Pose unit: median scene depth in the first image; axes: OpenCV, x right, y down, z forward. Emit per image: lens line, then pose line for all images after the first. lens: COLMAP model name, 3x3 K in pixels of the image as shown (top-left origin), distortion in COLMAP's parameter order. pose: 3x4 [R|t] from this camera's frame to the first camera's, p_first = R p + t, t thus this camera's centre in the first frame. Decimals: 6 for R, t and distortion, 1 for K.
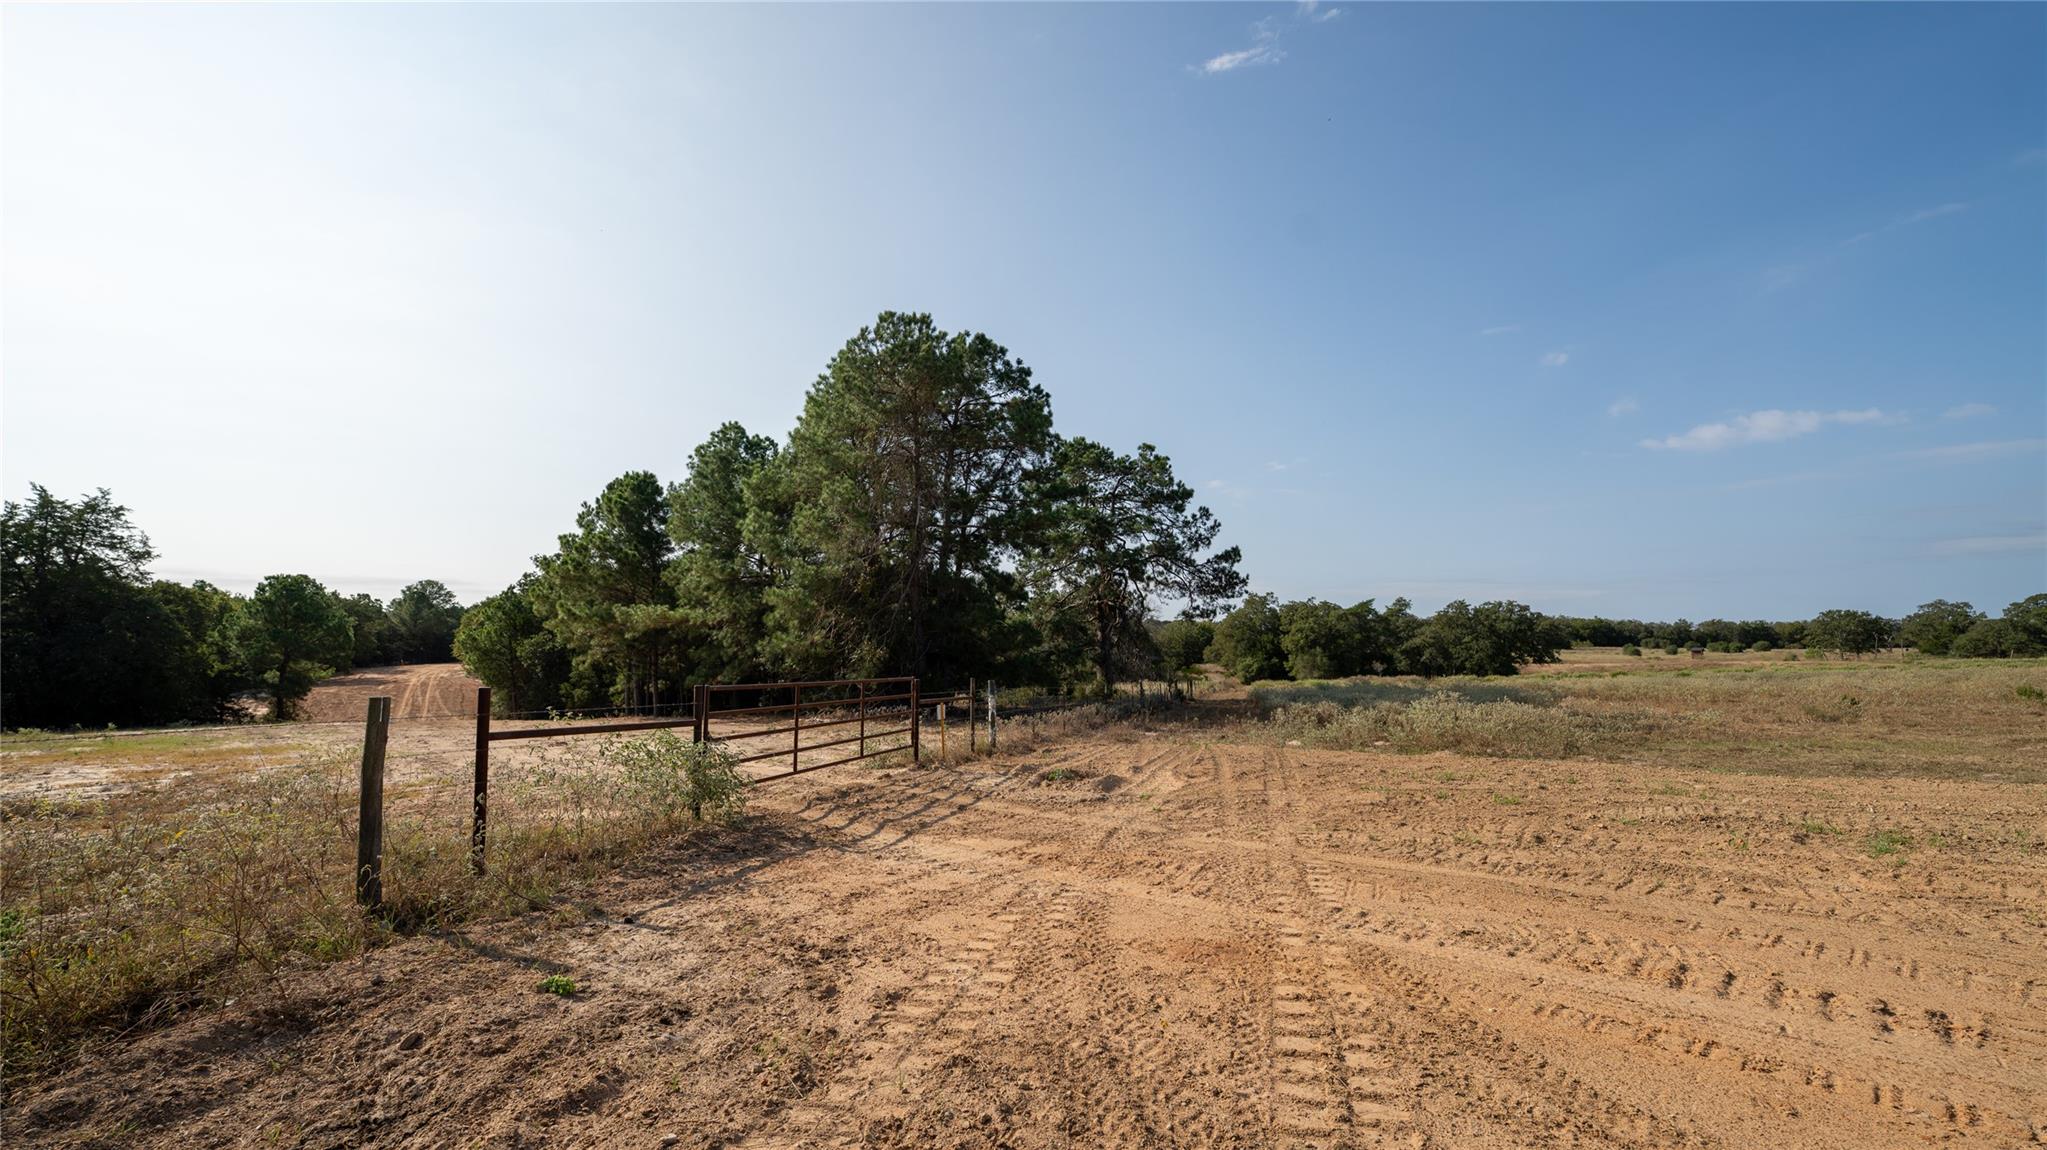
lens RADIAL K [[850.5, 0, 1020.3], [0, 850.5, 571.3], [0, 0, 1]] dist [-0.008325, -0.000119]
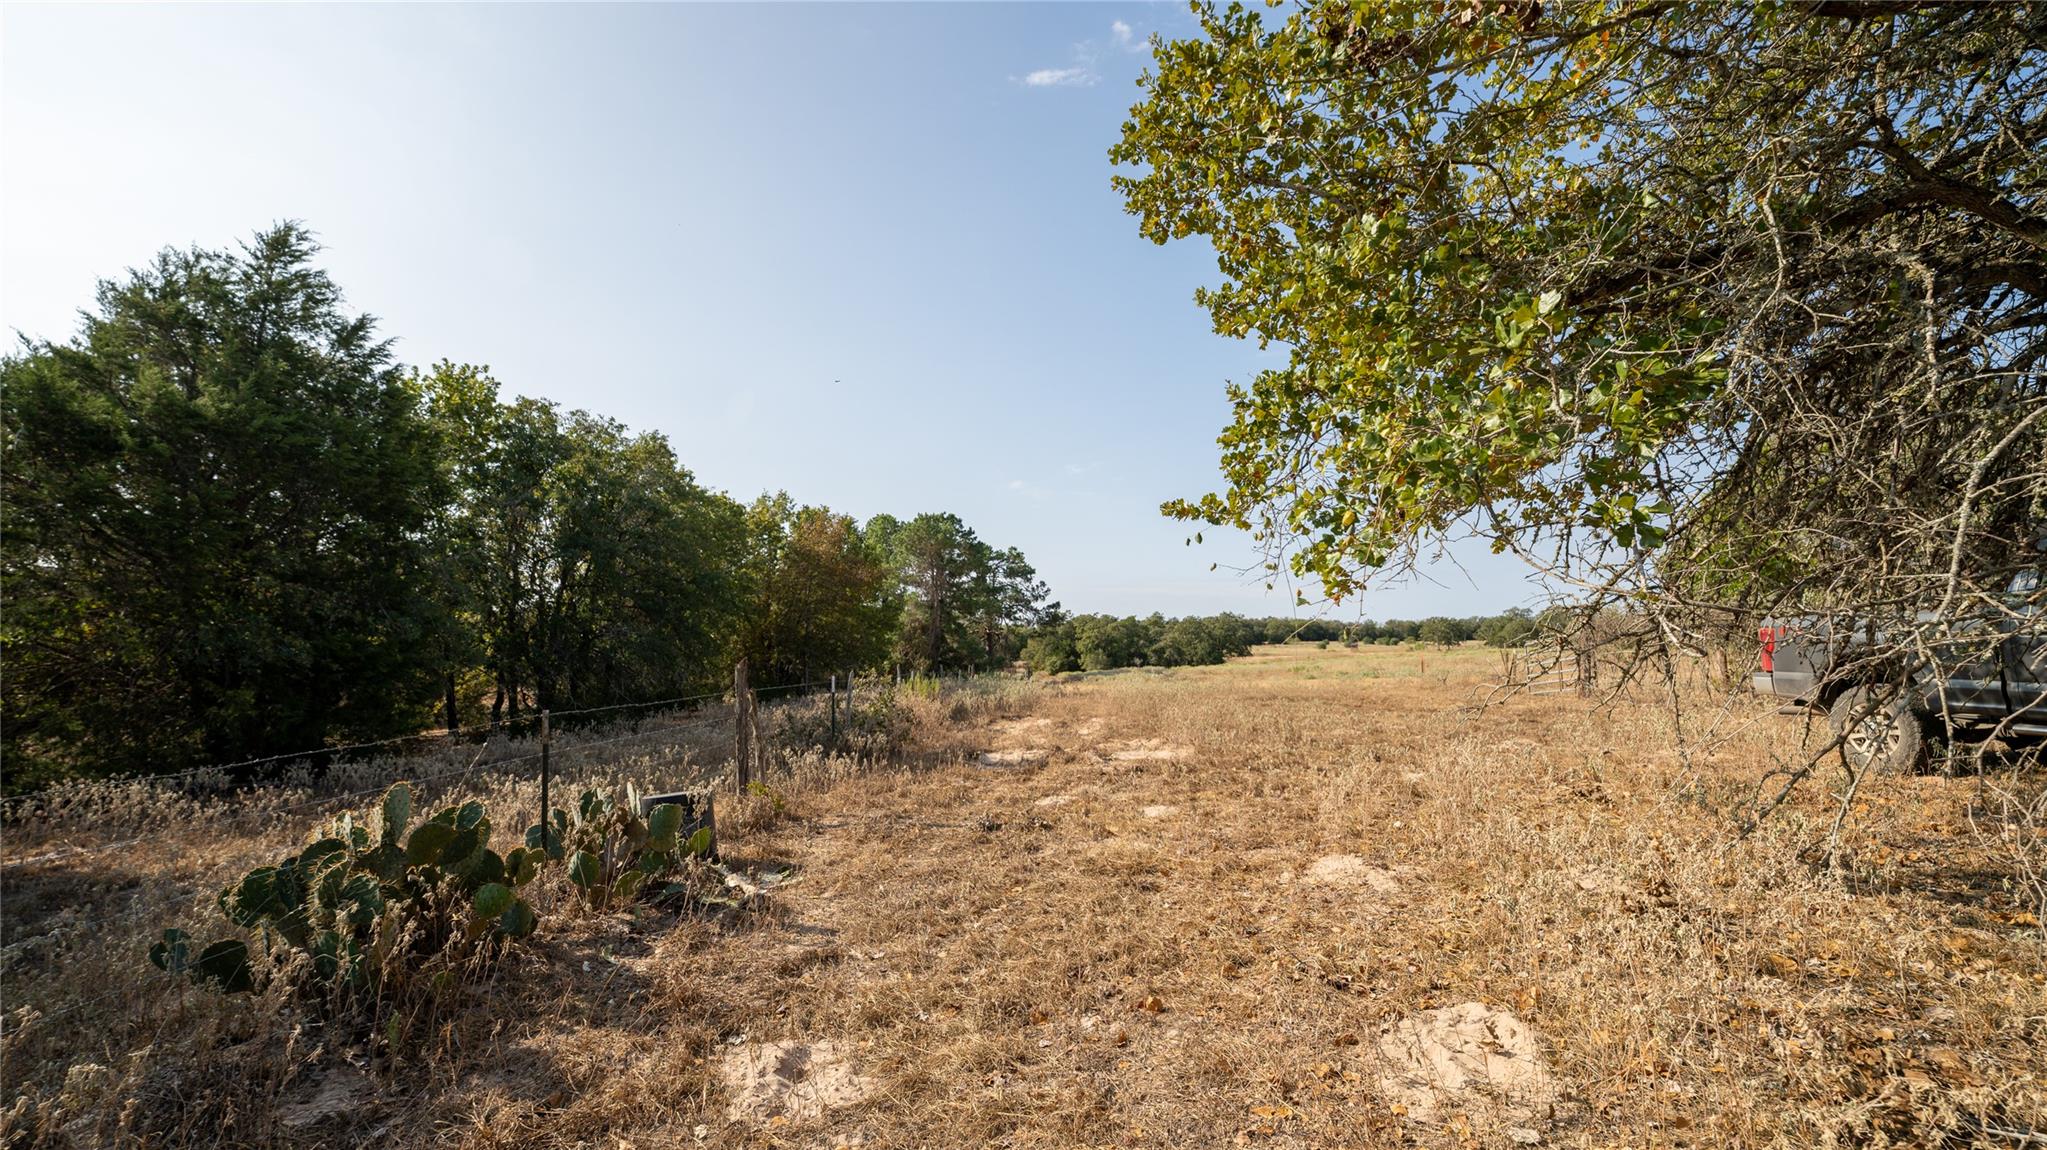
lens RADIAL K [[850.5, 0, 1025.0], [0, 850.5, 574.1], [0, 0, 1]] dist [-0.008325, -0.000119]
pose [[0.970230, 0.003007, 0.242166, -0.133544], [-0.004146, 0.999983, 0.004192, -0.045549], [-0.242150, -0.005071, 0.970226, -0.398210]]
